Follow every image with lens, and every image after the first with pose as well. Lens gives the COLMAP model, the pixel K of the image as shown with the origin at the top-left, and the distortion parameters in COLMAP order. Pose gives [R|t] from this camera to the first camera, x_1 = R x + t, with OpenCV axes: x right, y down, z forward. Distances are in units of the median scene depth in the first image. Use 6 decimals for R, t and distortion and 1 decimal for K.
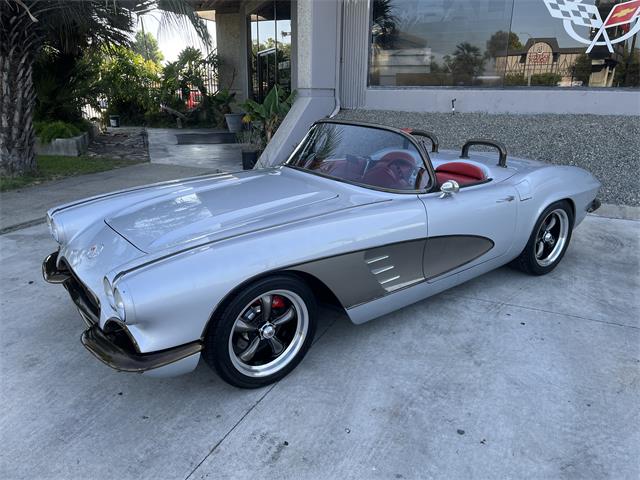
lens RADIAL K [[496.0, 0, 323.9], [0, 496.0, 241.9], [0, 0, 1]] dist [0.073252, -0.103007]
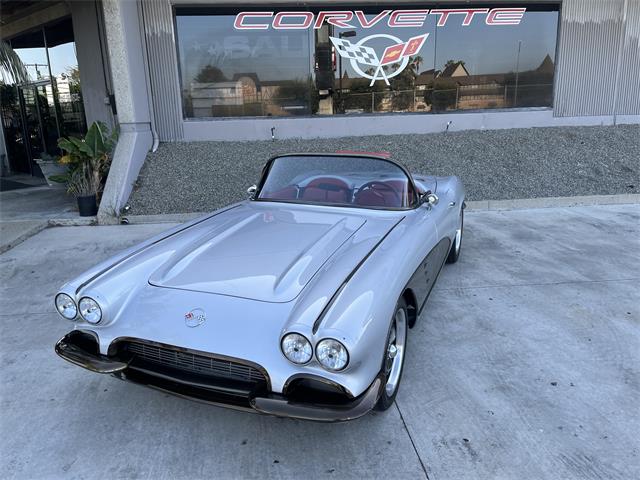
lens RADIAL K [[480.8, 0, 320.0], [0, 480.8, 240.0], [0, 0, 1]] dist [0.075100, -0.121342]
pose [[0.863122, -0.160215, 0.478906, -0.261386], [0.183605, 0.982998, -0.002053, -0.028815], [-0.470435, 0.089702, 0.877864, 0.056119]]
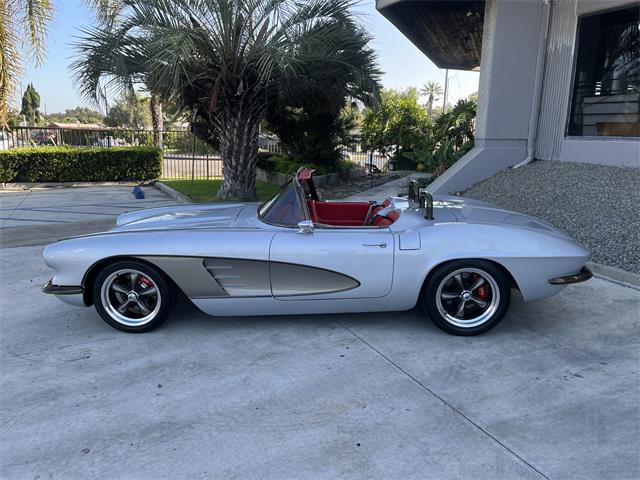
lens RADIAL K [[497.9, 0, 317.1], [0, 497.9, 237.3], [0, 0, 1]] dist [0.076801, -0.106349]
pose [[0.771328, 0.127277, -0.623581, 0.484753], [-0.187877, 0.981670, -0.032026, -0.021628], [0.608075, 0.141859, 0.781102, 0.039634]]
